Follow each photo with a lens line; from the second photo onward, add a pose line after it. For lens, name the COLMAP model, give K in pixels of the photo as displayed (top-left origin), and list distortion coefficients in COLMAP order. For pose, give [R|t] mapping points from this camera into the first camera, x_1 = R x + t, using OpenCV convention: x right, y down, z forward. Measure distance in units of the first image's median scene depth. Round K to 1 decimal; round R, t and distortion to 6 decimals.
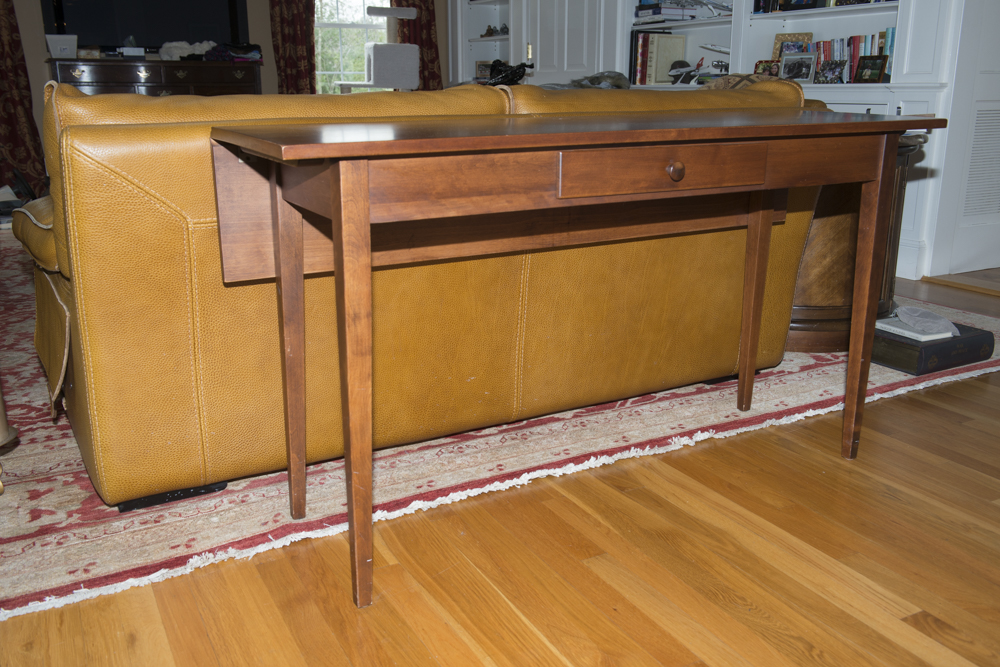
lens RADIAL K [[920.9, 0, 495.6], [0, 920.9, 331.4], [0, 0, 1]] dist [0.013365, 0.000000]
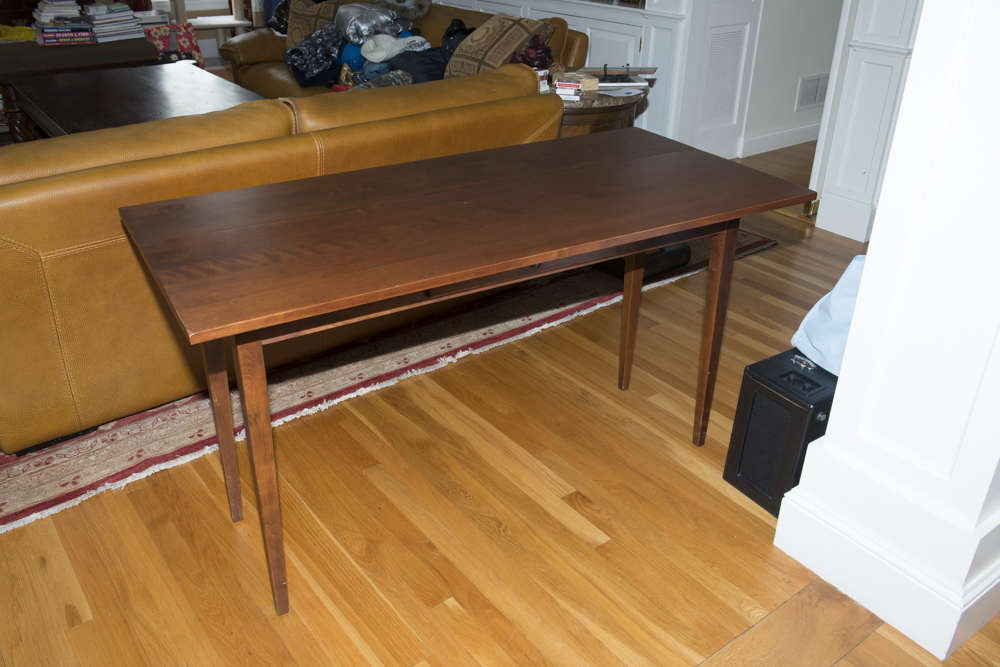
lens RADIAL K [[855.9, 0, 502.3], [0, 855.9, 333.1], [0, 0, 1]] dist [-0.005199, -0.010042]
pose [[0.986520, -0.061972, 0.151454, 0.115819], [0.027307, 0.974883, 0.221035, -0.244828], [-0.161348, -0.213920, 0.963434, -0.278930]]
